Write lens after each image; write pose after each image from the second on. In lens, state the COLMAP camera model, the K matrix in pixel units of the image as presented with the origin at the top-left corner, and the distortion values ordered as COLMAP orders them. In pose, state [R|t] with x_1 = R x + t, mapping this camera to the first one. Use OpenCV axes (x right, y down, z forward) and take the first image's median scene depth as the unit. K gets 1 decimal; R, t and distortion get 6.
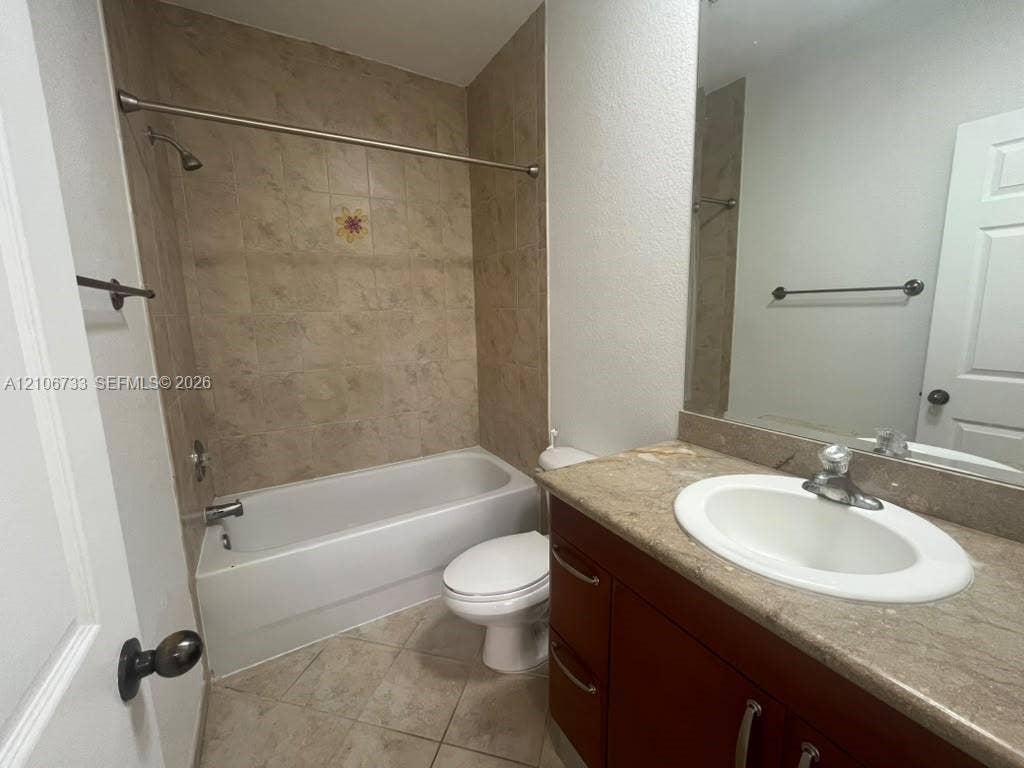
lens RADIAL K [[417.4, 0, 516.8], [0, 417.4, 378.7], [0, 0, 1]] dist [0.001735, 0.000503]
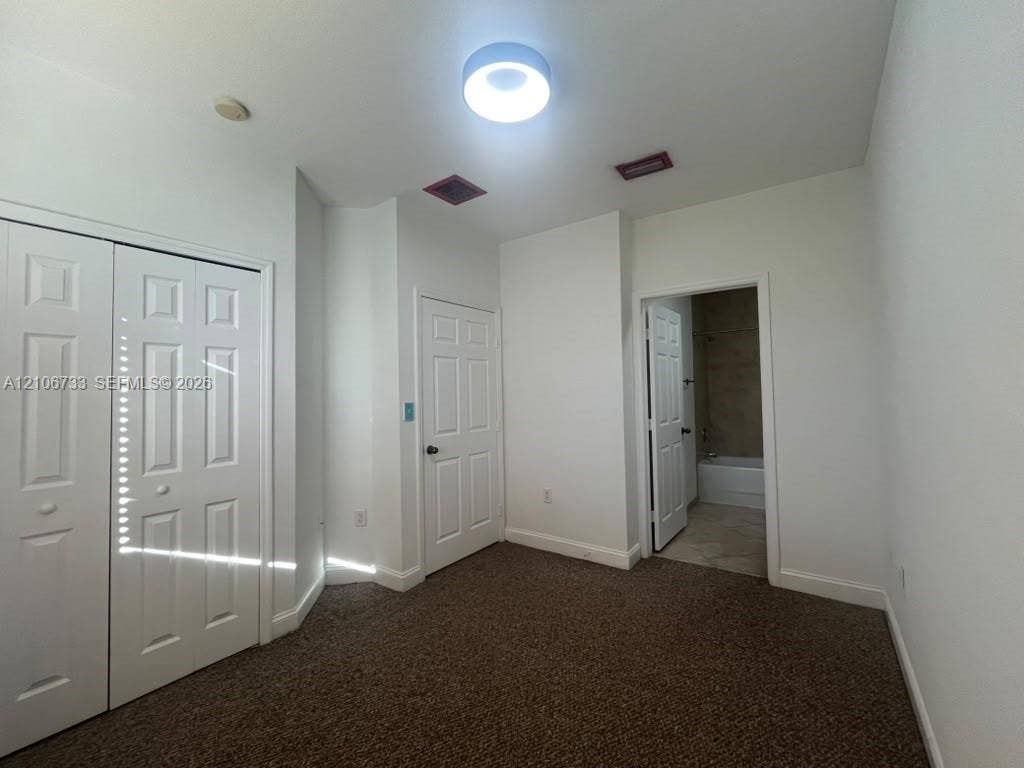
lens RADIAL K [[417.4, 0, 516.8], [0, 417.4, 378.7], [0, 0, 1]] dist [0.001735, 0.000503]
pose [[0.401051, -0.024455, -0.915729, 1.478030], [-0.131623, 0.987733, -0.084023, 0.232468], [0.906550, 0.154229, 0.392913, -1.487216]]
